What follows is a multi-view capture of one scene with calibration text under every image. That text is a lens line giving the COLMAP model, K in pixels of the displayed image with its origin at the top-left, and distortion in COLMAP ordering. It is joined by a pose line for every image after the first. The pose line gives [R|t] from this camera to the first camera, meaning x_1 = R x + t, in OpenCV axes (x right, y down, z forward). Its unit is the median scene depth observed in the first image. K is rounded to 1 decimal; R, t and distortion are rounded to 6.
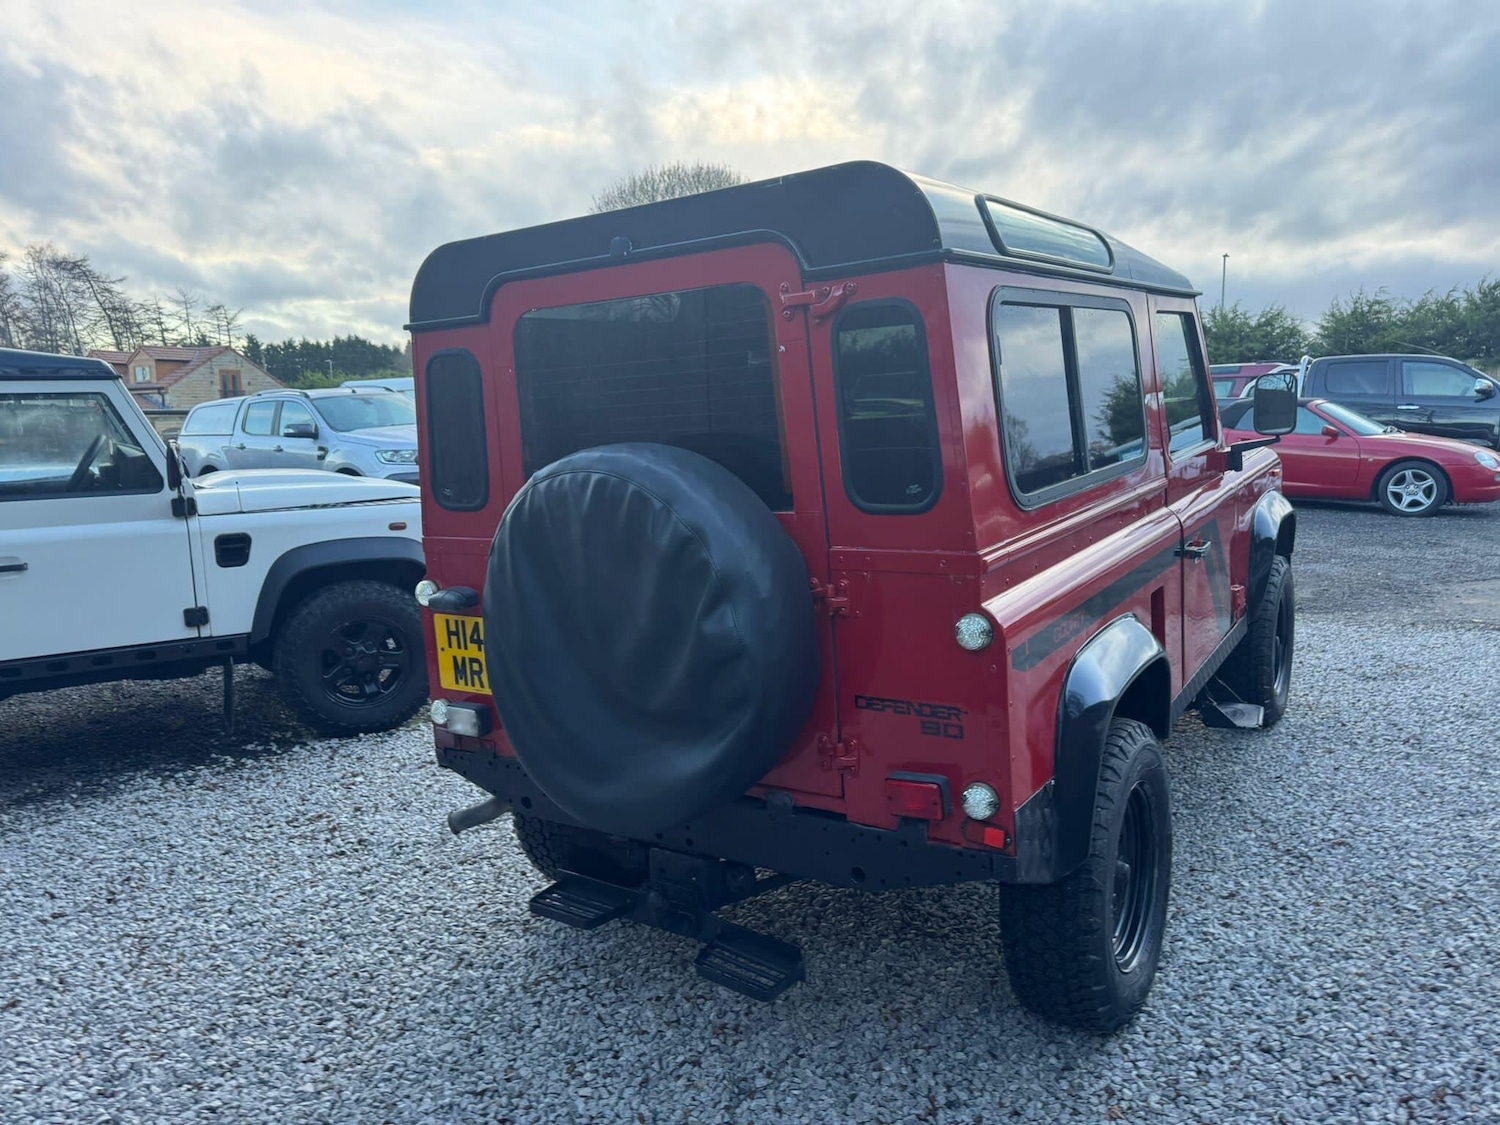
lens RADIAL K [[1074.6, 0, 750.0], [0, 1074.6, 553.2], [0, 0, 1]] dist [0.005187, 0.000377]
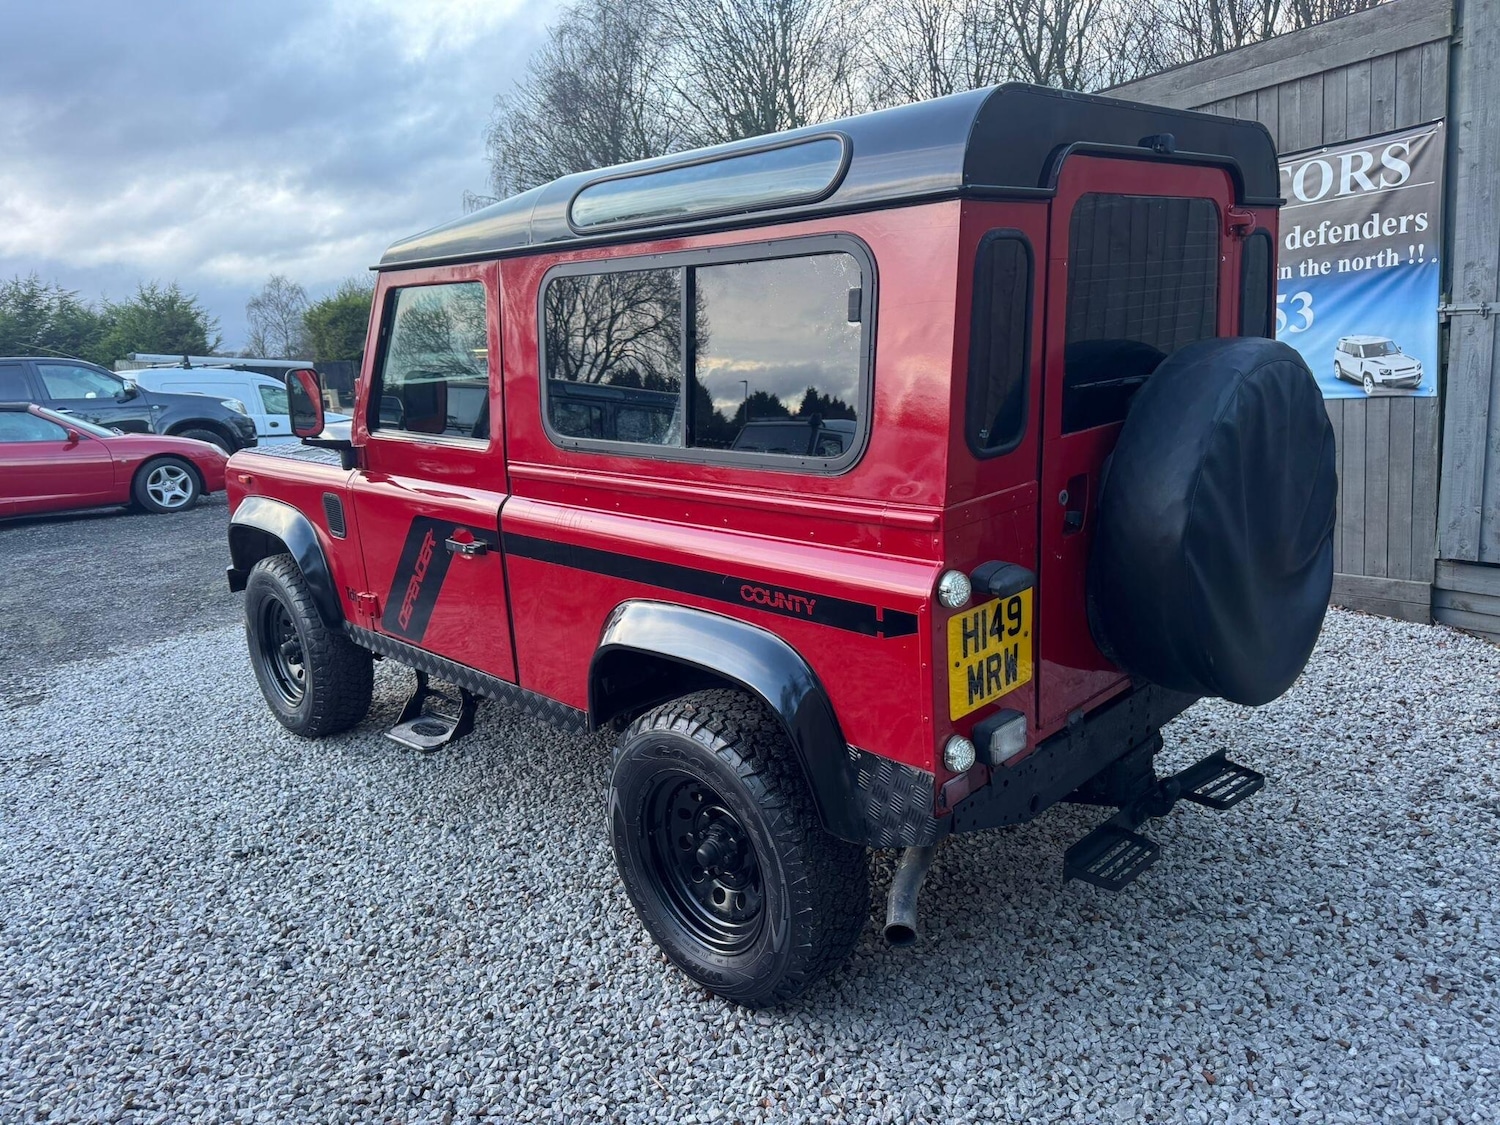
lens RADIAL K [[1058.7, 0, 747.9], [0, 1058.7, 565.1], [0, 0, 1]] dist [0.012803, -0.013165]
pose [[0.204760, -0.181844, 0.961772, -0.956502], [0.189532, 0.971360, 0.143306, -0.098245], [-0.960287, 0.152943, 0.233361, 0.943276]]
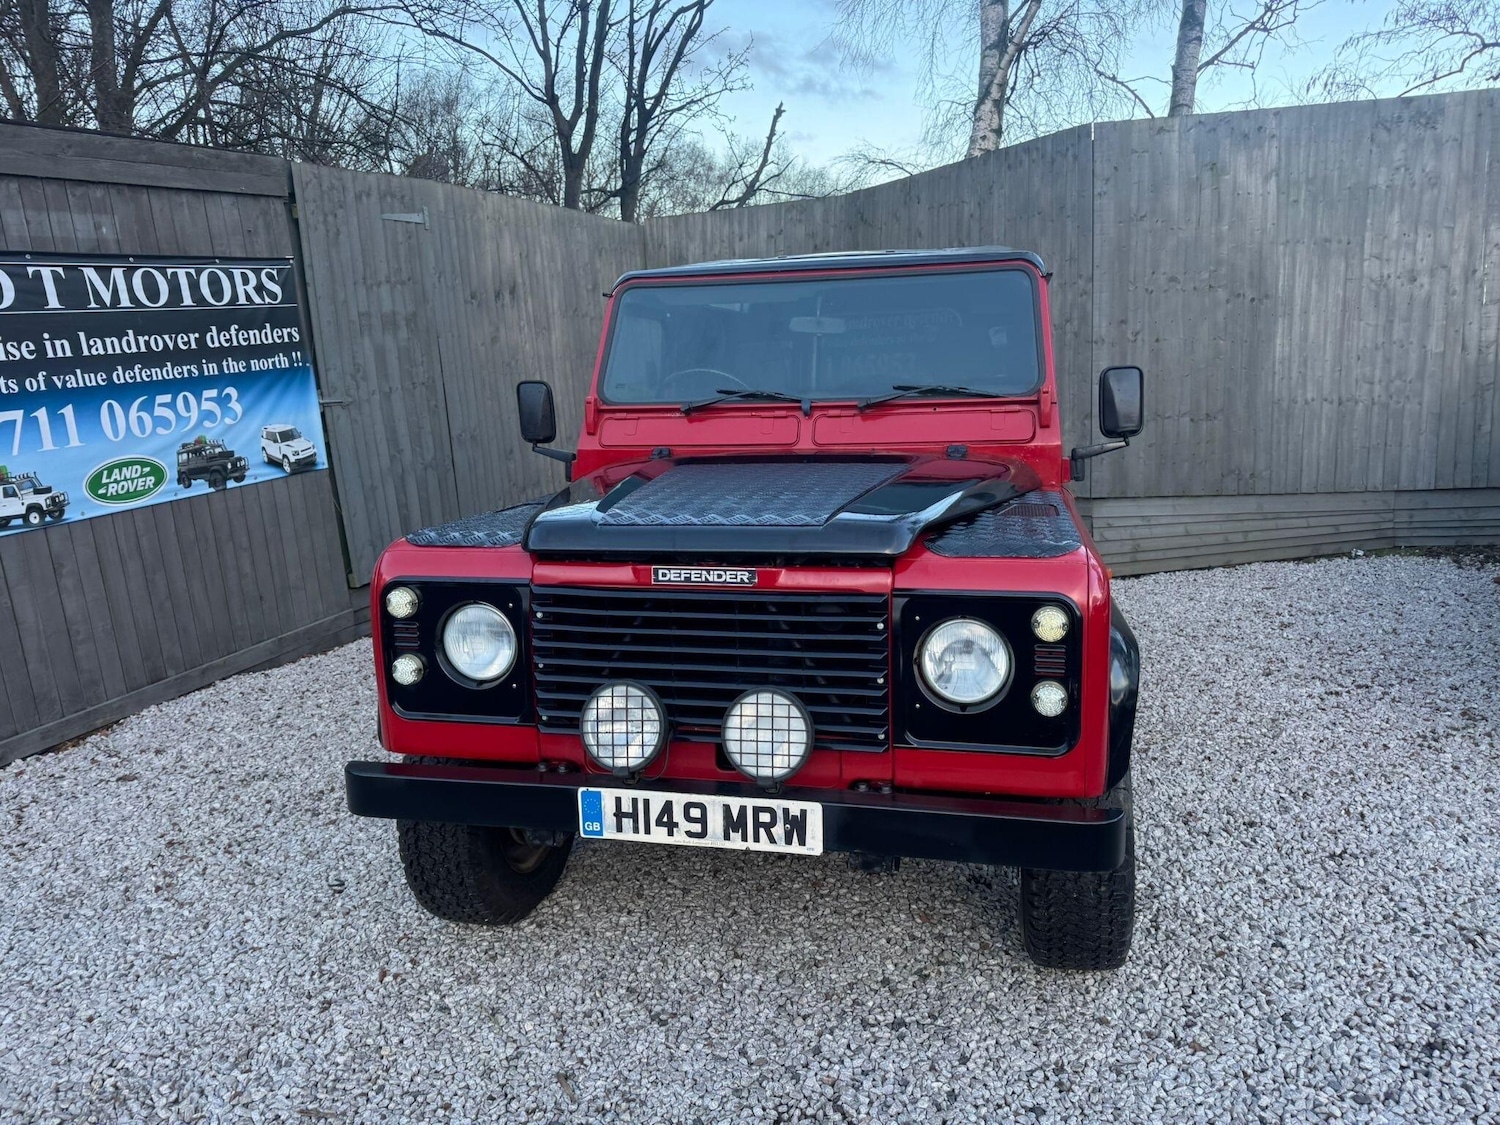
lens RADIAL K [[1065.8, 0, 752.2], [0, 1065.8, 534.8], [0, 0, 1]] dist [0.013317, -0.005340]
pose [[-0.933222, 0.144592, -0.328921, 0.826050], [0.036564, 0.948918, 0.313399, -0.428874], [0.357434, 0.280444, -0.890838, 2.523689]]
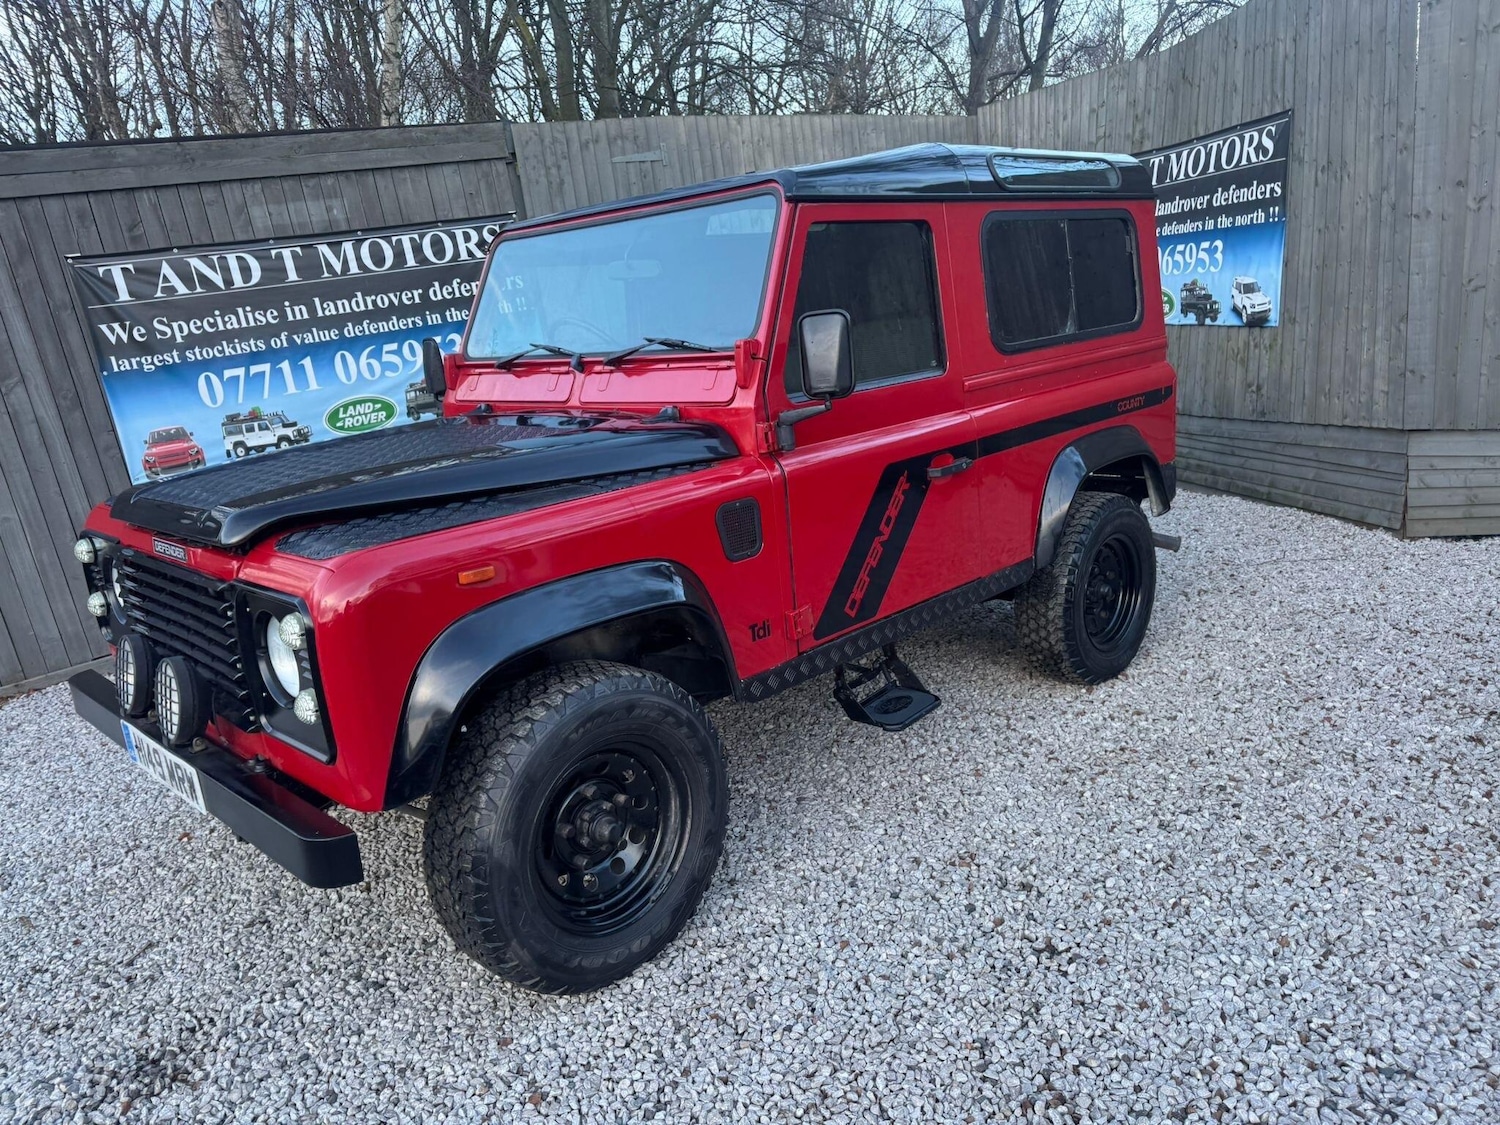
lens RADIAL K [[1053.6, 0, 747.5], [0, 1053.6, 563.3], [0, 0, 1]] dist [0.014153, -0.012738]
pose [[-0.968949, 0.102622, 0.224957, -0.033905], [0.181781, 0.912382, 0.366762, -0.375590], [-0.167609, 0.396267, -0.902707, 2.519652]]
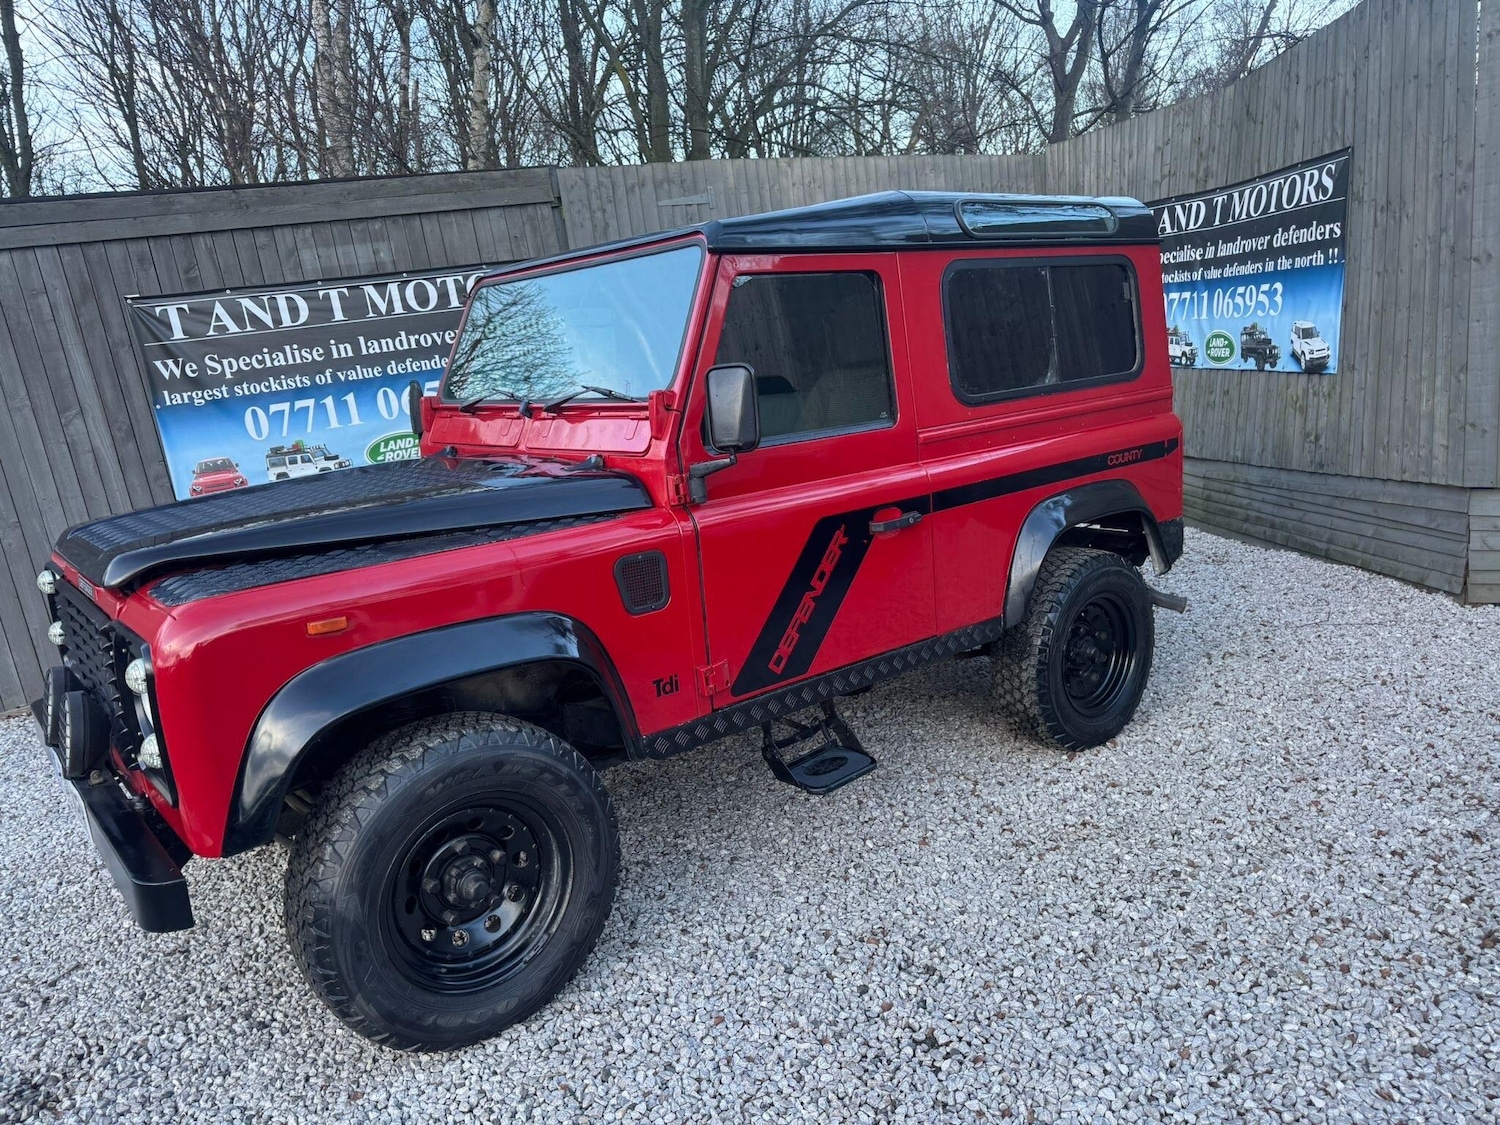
lens RADIAL K [[1053.1, 0, 747.6], [0, 1053.1, 564.4], [0, 0, 1]] dist [0.013820, -0.011887]
pose [[-0.943677, 0.080747, 0.320863, -0.198670], [0.188409, 0.928320, 0.320505, -0.354209], [-0.271984, 0.362907, -0.891248, 2.454924]]
